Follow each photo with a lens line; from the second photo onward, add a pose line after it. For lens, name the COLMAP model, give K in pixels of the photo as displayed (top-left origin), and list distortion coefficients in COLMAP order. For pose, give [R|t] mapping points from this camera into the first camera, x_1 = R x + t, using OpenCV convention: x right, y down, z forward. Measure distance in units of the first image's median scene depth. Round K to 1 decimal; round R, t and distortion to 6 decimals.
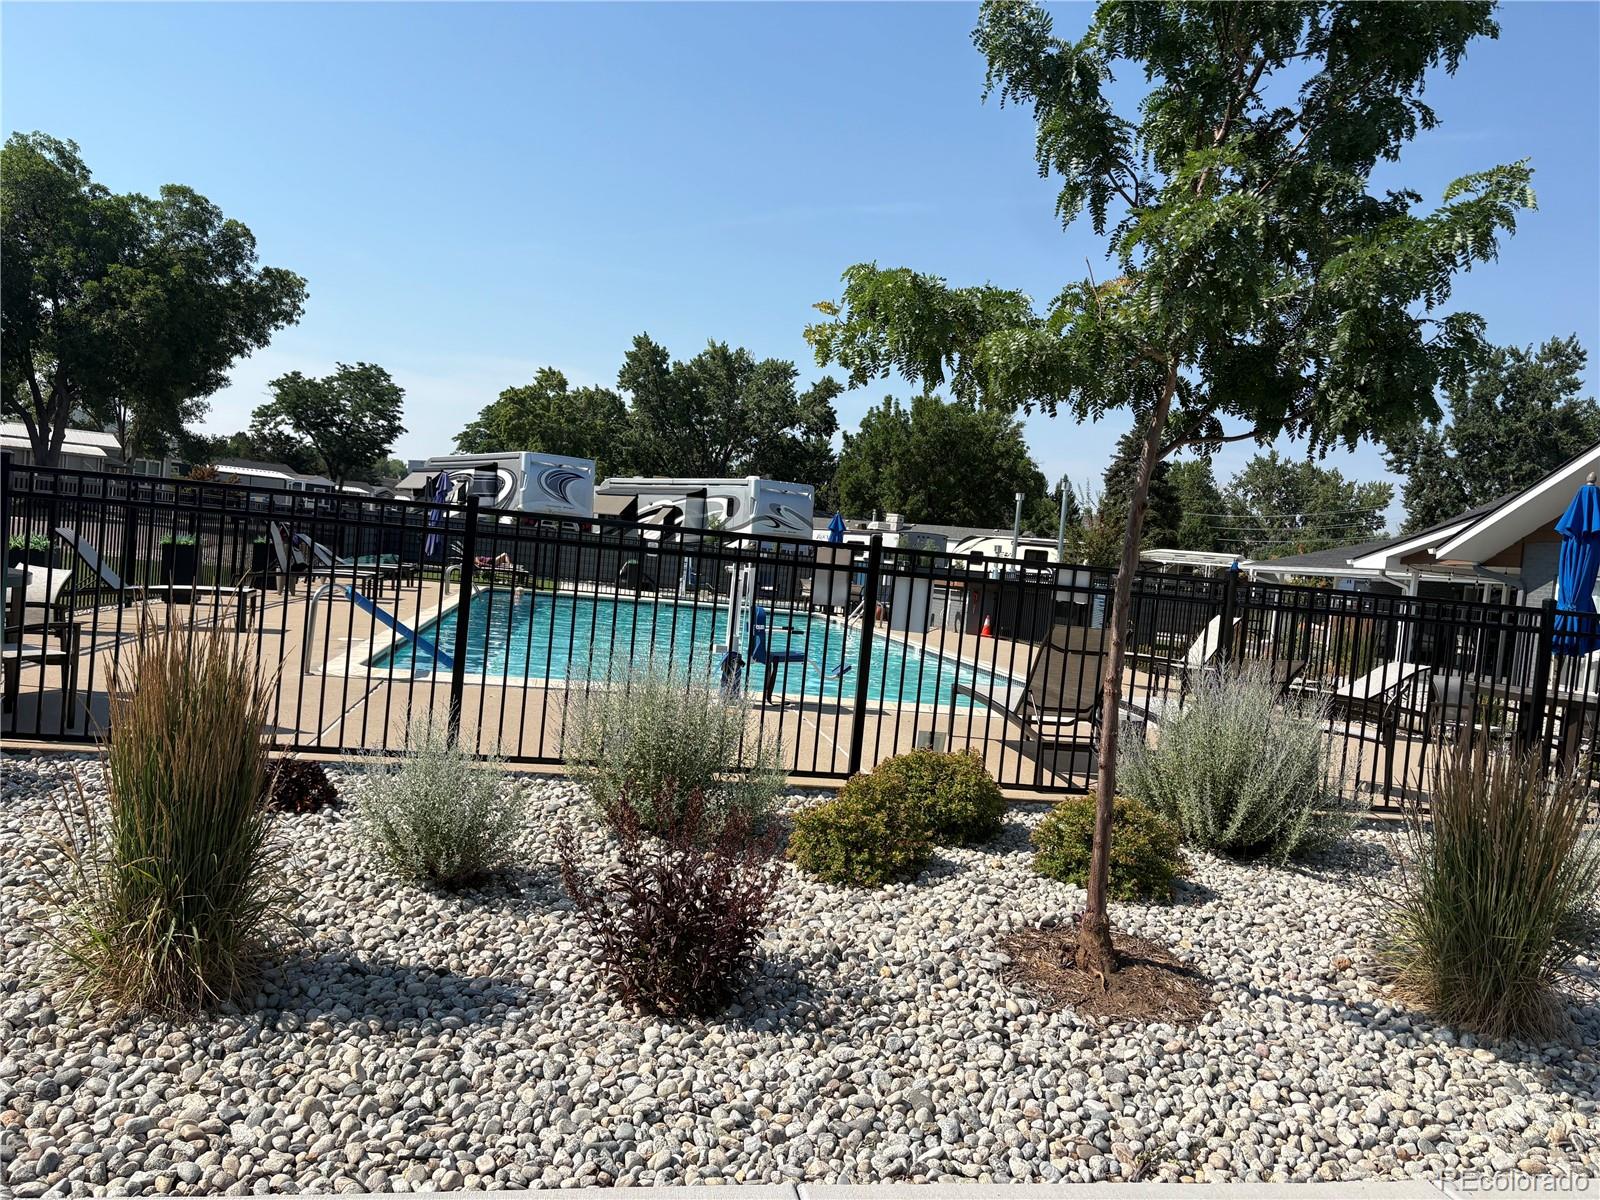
lens RADIAL K [[1211.9, 0, 799.5], [0, 1211.9, 595.2], [0, 0, 1]] dist [0.047980, -0.036922]
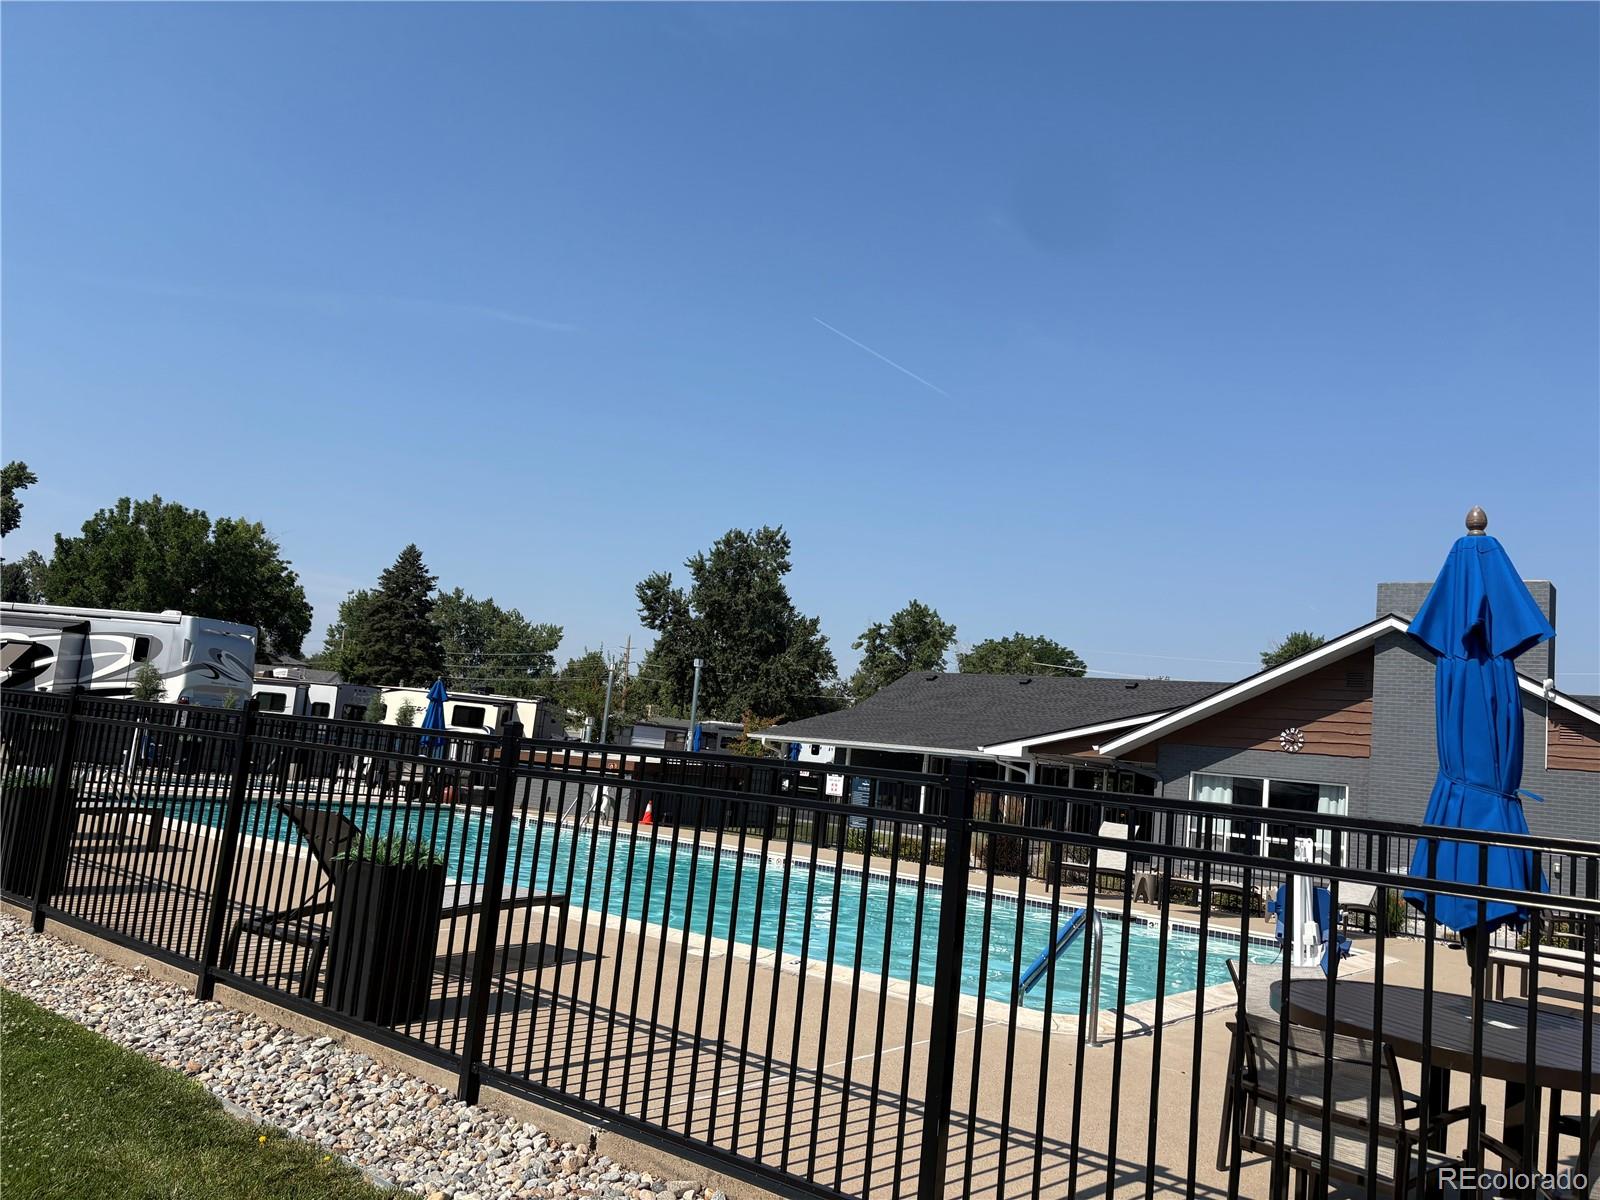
lens RADIAL K [[1211.9, 0, 799.3], [0, 1211.9, 604.3], [0, 0, 1]] dist [0.047980, -0.036922]
pose [[0.750412, 0.068720, 0.657389, -0.237643], [-0.007384, 0.995390, -0.095623, -0.027914], [-0.660930, 0.066903, 0.747460, 0.132133]]
